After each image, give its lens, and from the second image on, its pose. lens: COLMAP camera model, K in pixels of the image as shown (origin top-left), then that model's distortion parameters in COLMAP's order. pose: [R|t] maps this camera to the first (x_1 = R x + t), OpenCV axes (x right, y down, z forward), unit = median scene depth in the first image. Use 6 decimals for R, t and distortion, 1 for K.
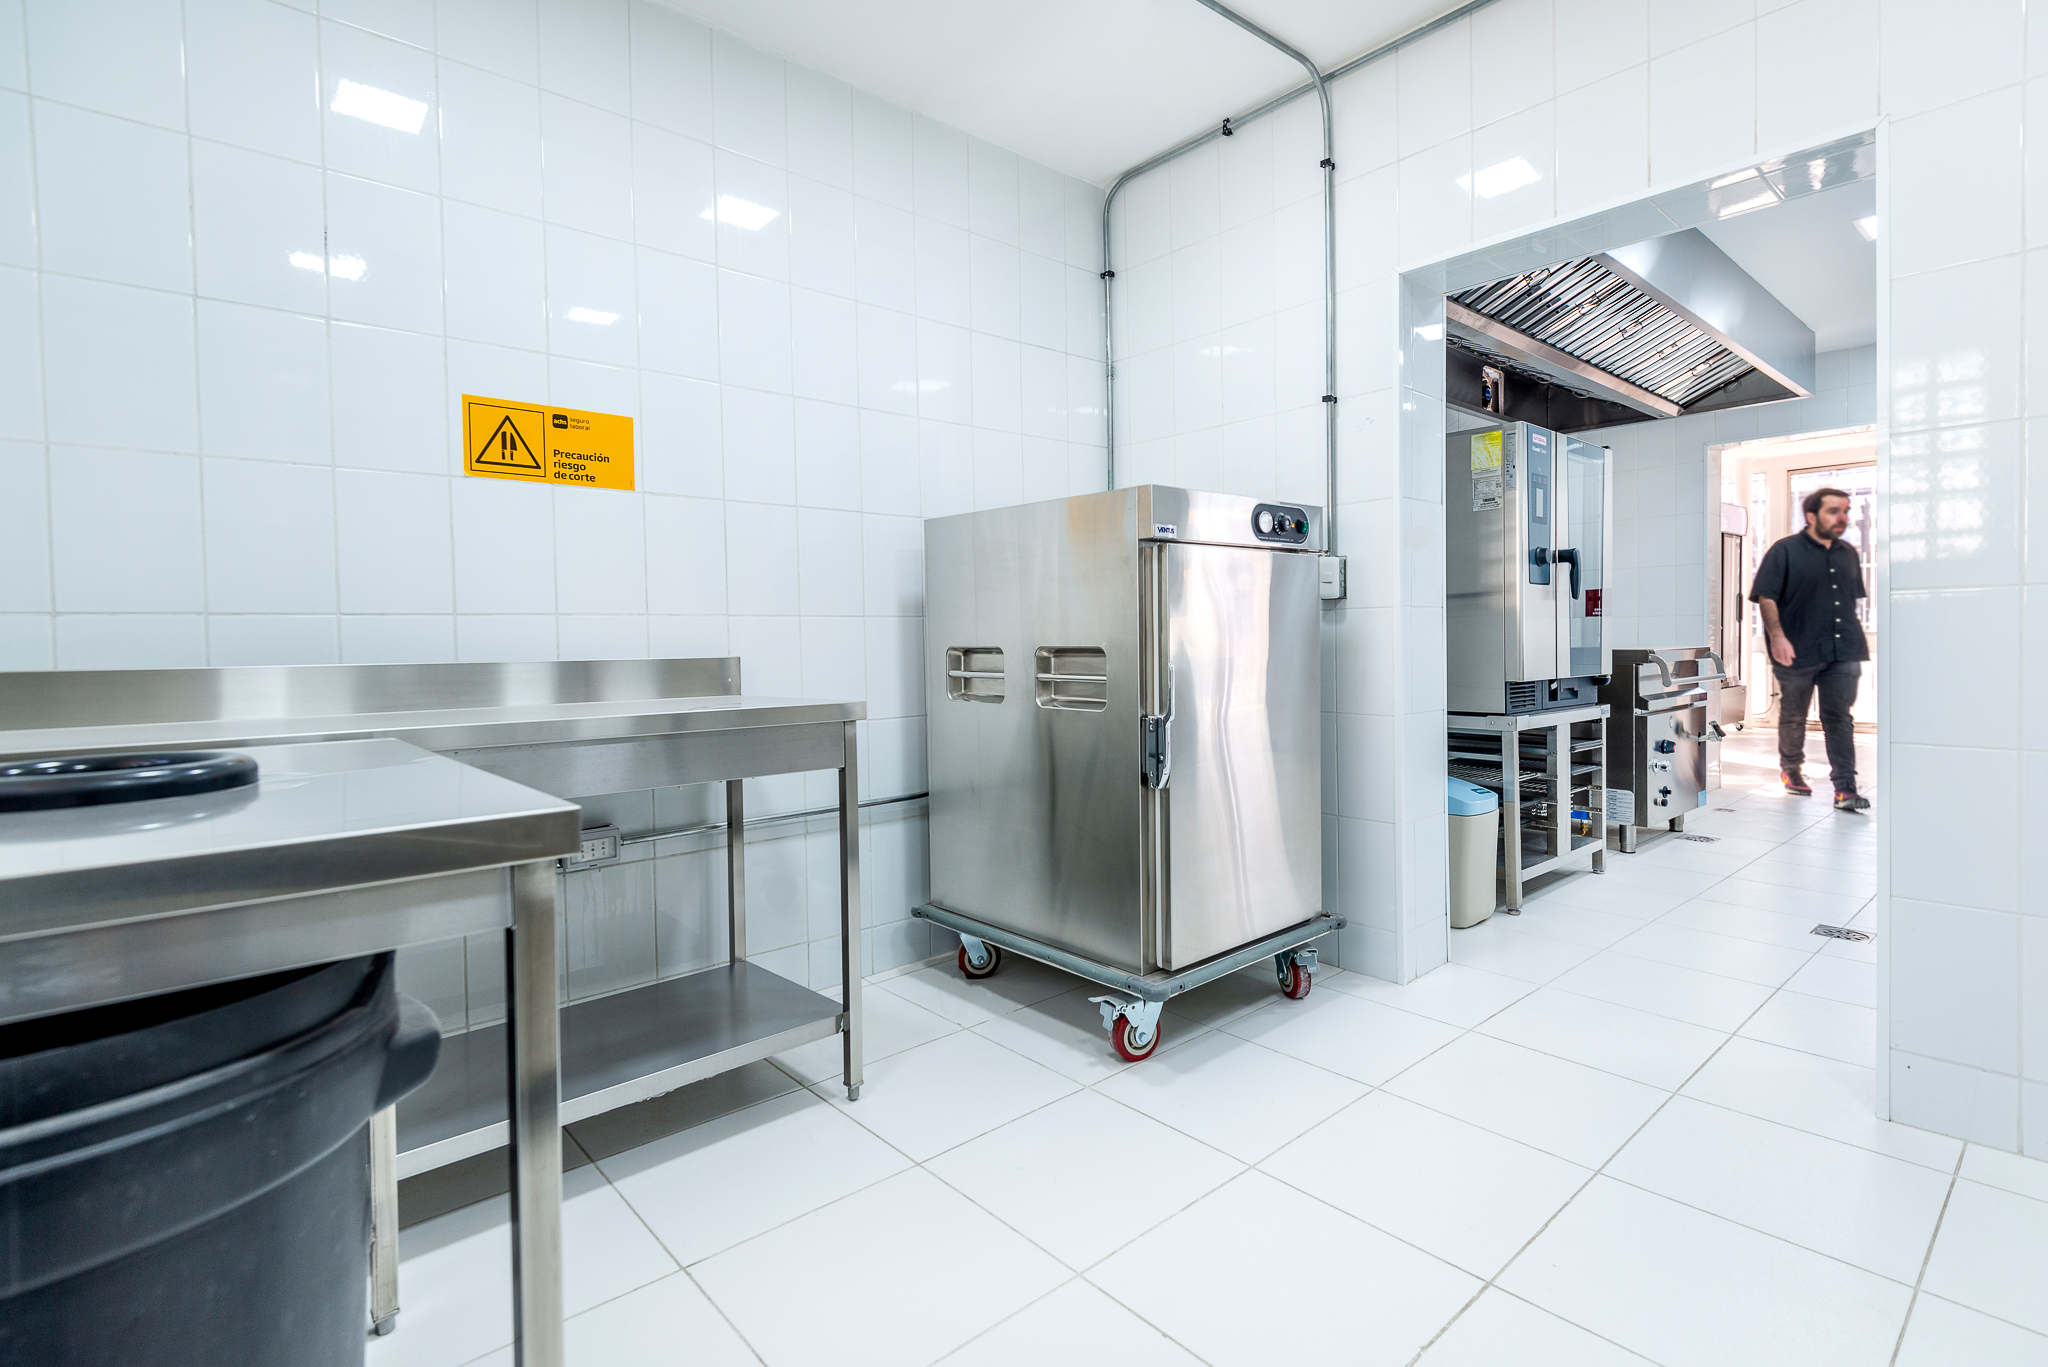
lens RADIAL K [[985.2, 0, 1023.5], [0, 985.2, 658.8], [0, 0, 1]] dist [-0.000180, -0.039108]
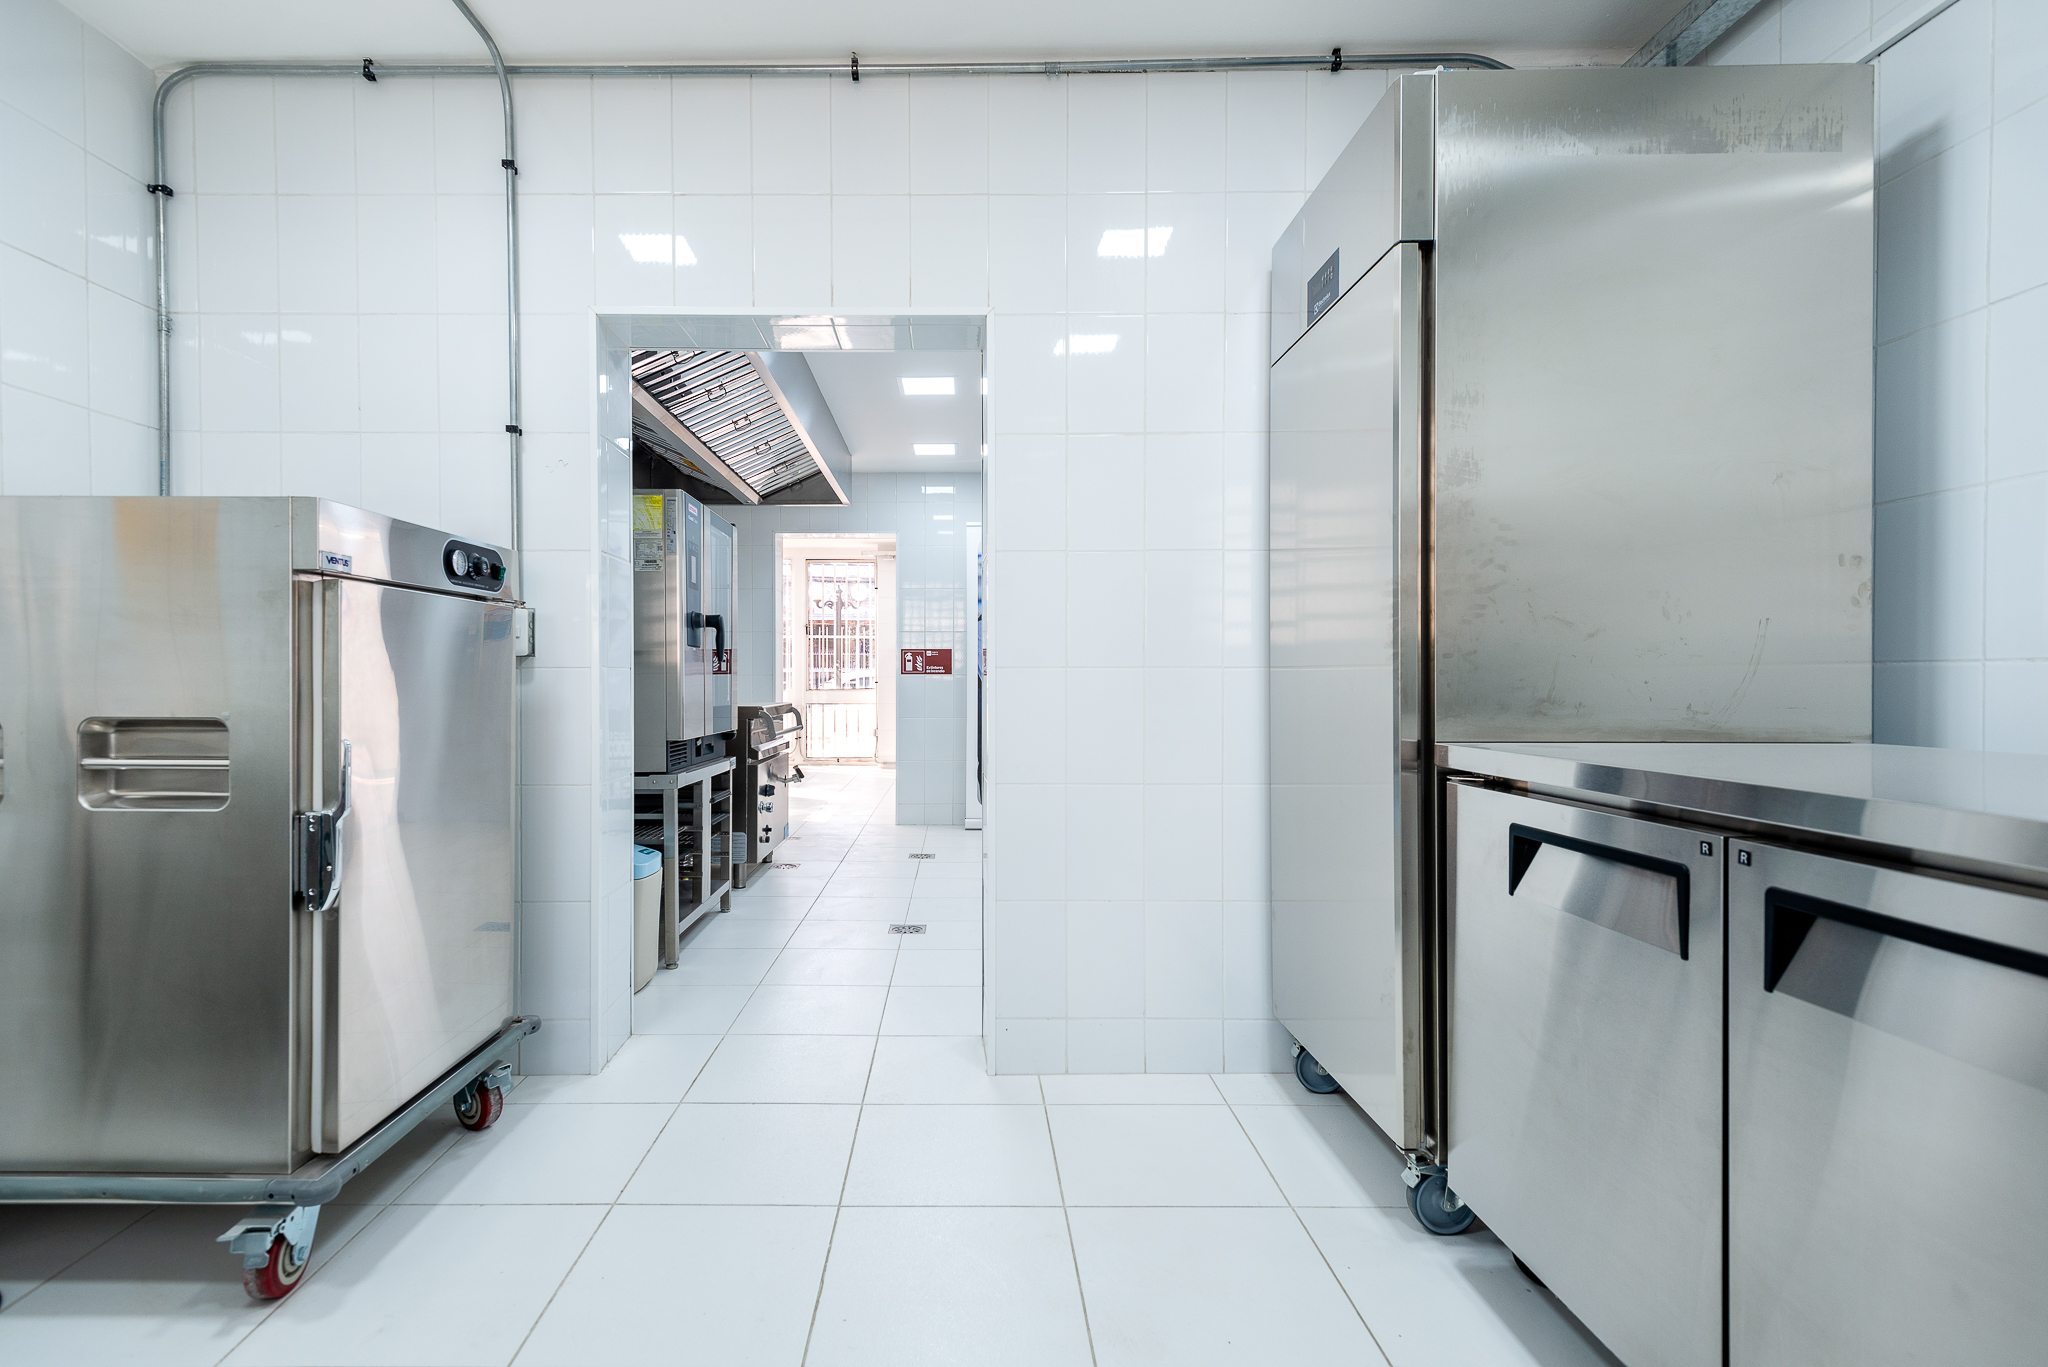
lens RADIAL K [[956.6, 0, 1024.0], [0, 956.6, 683.5], [0, 0, 1]] dist [0.000630, -0.013313]
pose [[0.616905, 0.012678, 0.786935, -0.075700], [0.008963, 0.999692, -0.023133, -0.011825], [-0.786986, 0.021324, 0.616602, 0.110993]]
